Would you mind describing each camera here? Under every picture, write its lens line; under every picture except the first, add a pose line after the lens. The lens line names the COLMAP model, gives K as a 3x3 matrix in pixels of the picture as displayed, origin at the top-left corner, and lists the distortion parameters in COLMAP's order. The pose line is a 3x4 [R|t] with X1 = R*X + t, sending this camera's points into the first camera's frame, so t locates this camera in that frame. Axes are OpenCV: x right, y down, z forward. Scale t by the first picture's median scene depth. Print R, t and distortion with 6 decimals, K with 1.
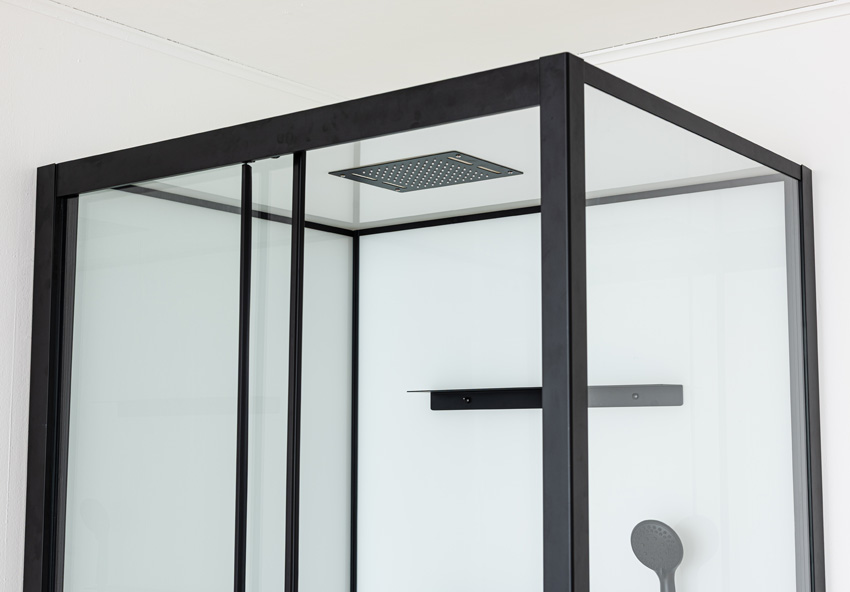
lens RADIAL K [[1281.6, 0, 425.0], [0, 1281.6, 296.0], [0, 0, 1]] dist [-0.047349, -0.030275]
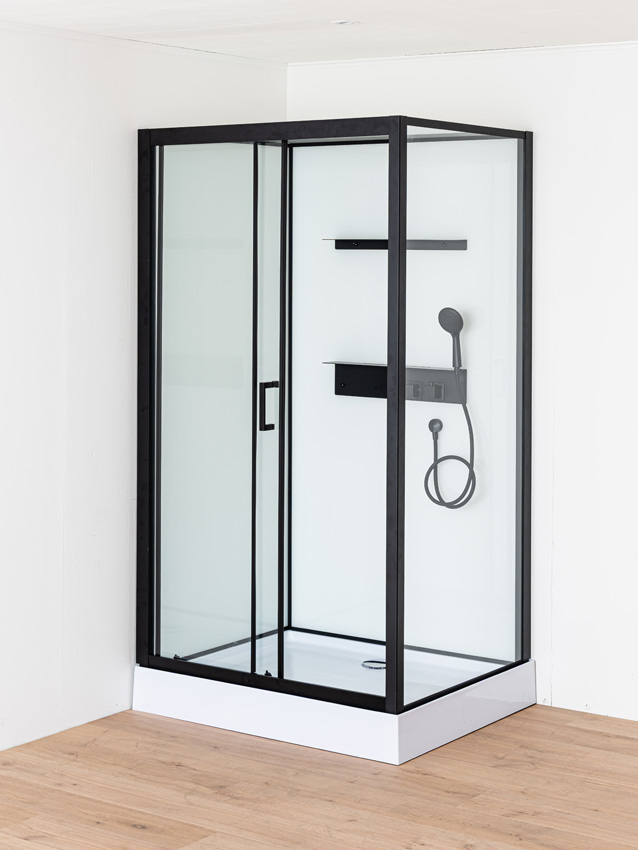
lens RADIAL K [[1826.1, 0, 319.0], [0, 1826.1, 425.0], [0, 0, 1]] dist [-0.756732, -0.062686]
pose [[0.999953, 0.008954, 0.003604, -0.030596], [-0.009457, 0.983545, 0.180416, -0.157080], [-0.001929, -0.180442, 0.983584, -1.887705]]
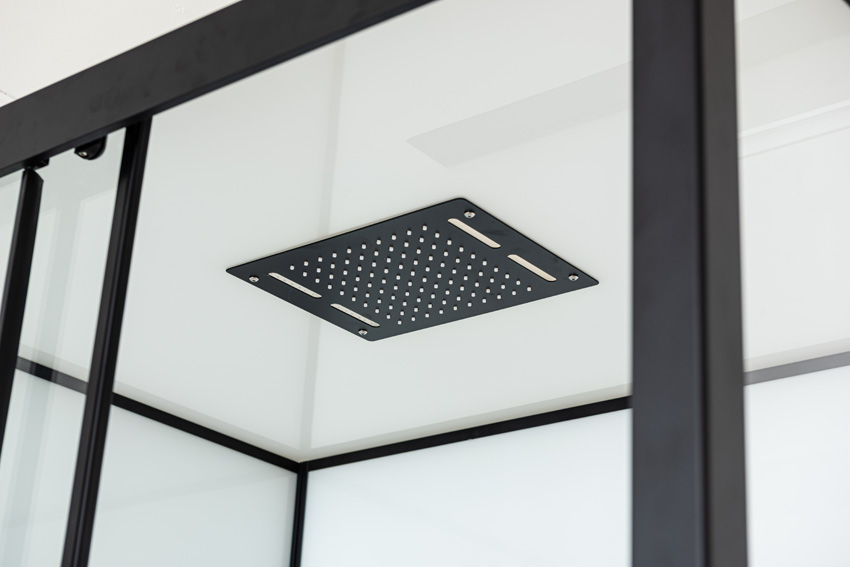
lens RADIAL K [[1611.2, 0, 425.0], [0, 1611.2, 283.5], [0, 0, 1]] dist [-0.006964, 0.015379]
pose [[0.998455, 0.034014, -0.043940, 0.034791], [-0.045427, 0.955048, -0.292948, 0.097846], [0.032000, 0.294492, 0.955118, 0.365585]]
